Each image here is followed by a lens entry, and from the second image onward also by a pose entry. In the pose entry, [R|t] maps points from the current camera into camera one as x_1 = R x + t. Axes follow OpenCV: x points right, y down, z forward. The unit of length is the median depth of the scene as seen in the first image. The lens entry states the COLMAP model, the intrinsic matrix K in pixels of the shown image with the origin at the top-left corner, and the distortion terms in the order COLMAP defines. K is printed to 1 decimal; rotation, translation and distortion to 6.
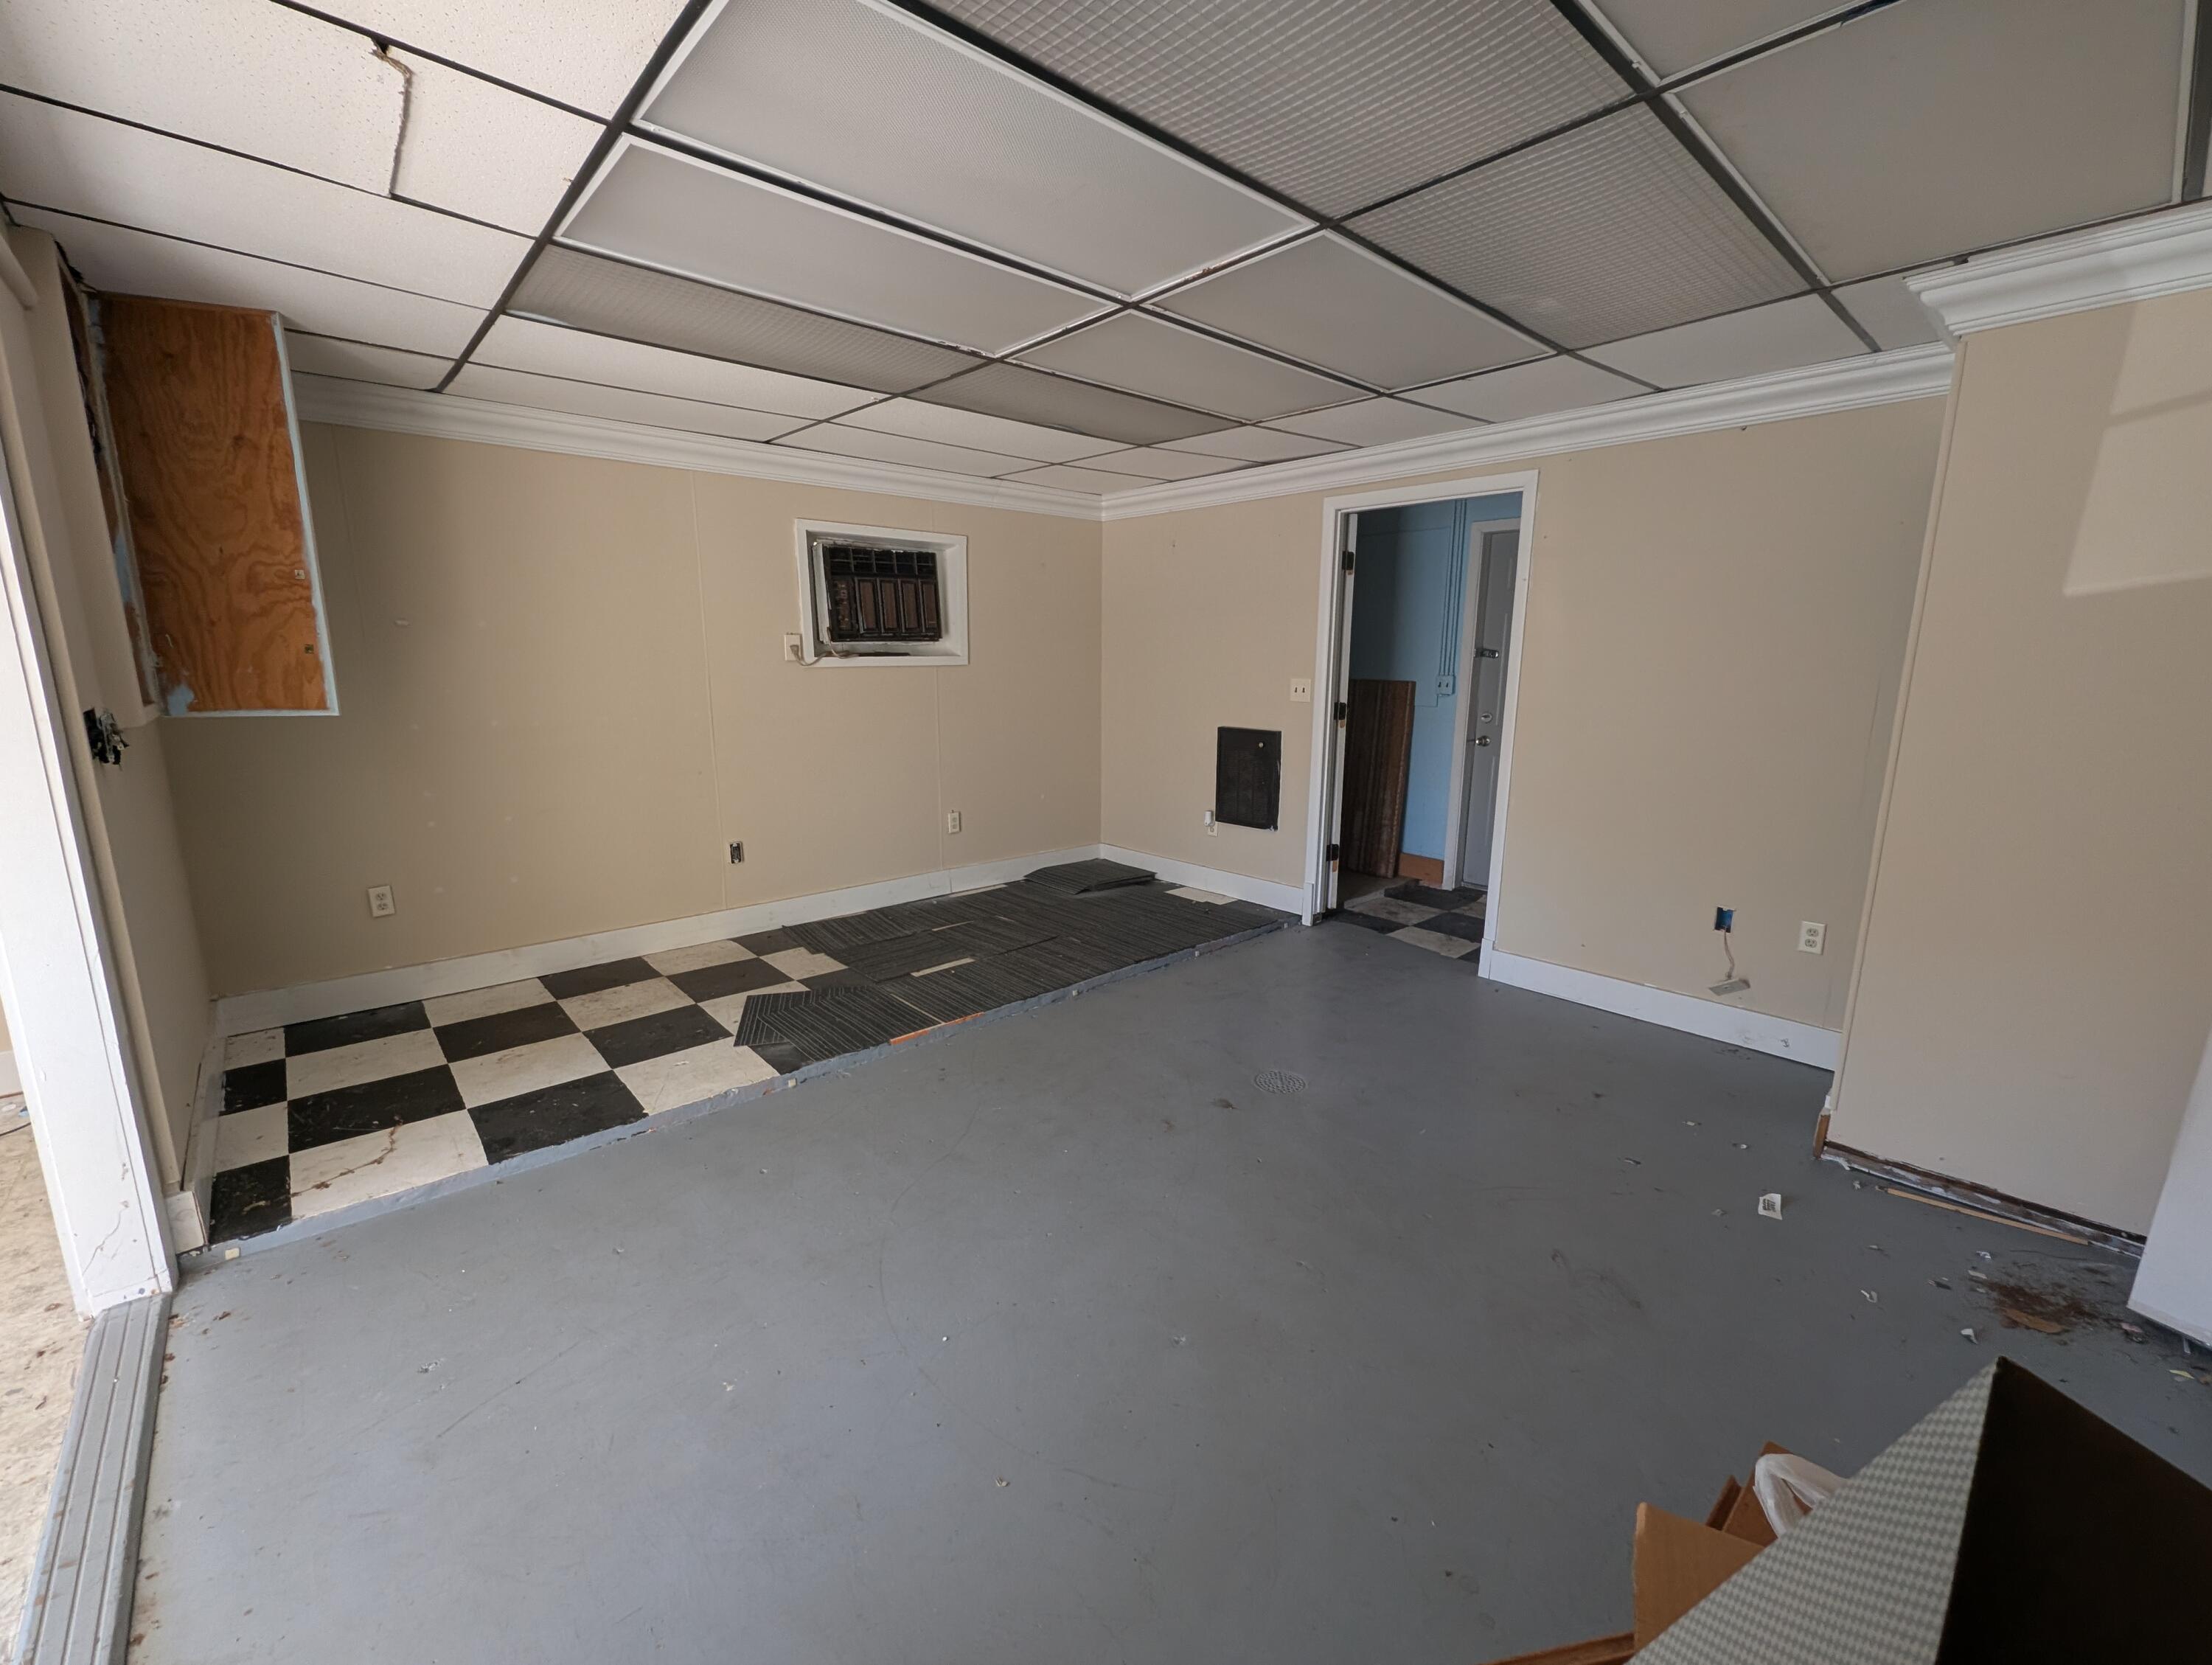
lens RADIAL K [[917.0, 0, 1106.0], [0, 917.0, 832.5], [0, 0, 1]] dist [0.001310, -0.000185]
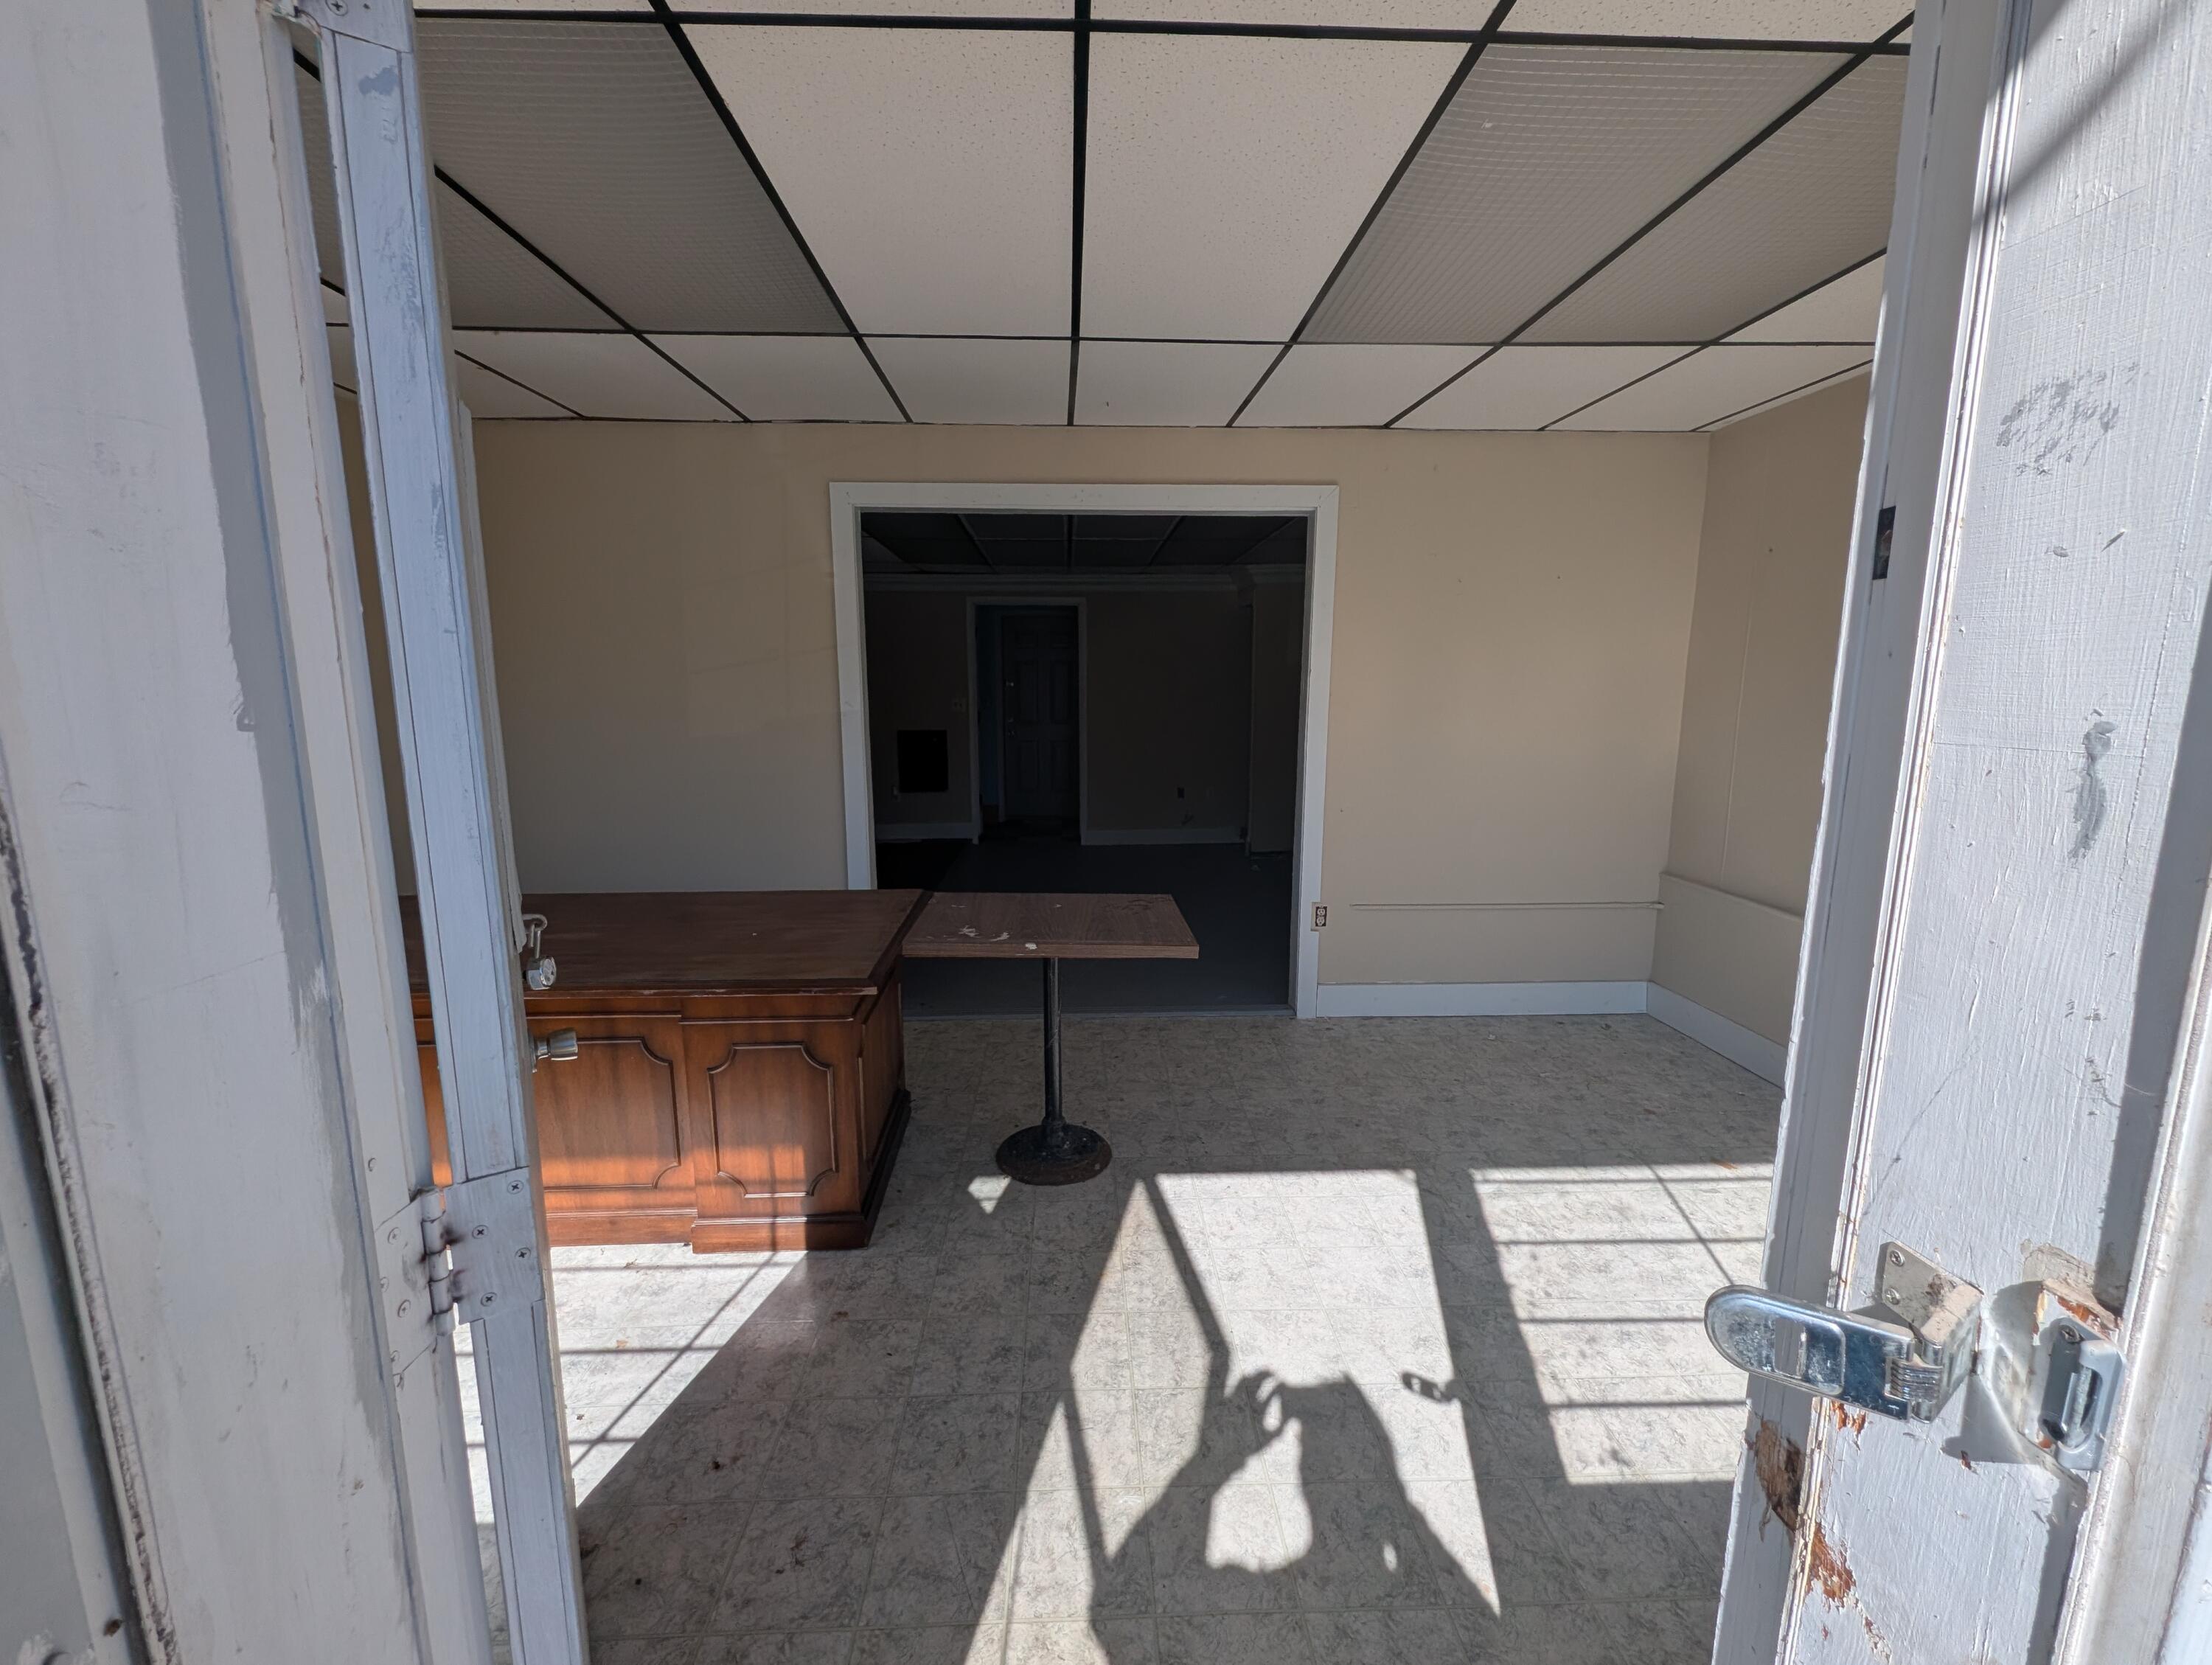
lens RADIAL K [[917.0, 0, 1106.0], [0, 917.0, 832.5], [0, 0, 1]] dist [0.001310, -0.000185]
pose [[0.634503, -0.132816, 0.761423, -0.915342], [0.160281, 0.986321, 0.038481, 0.055550], [-0.756119, 0.097625, 0.647112, -0.263970]]
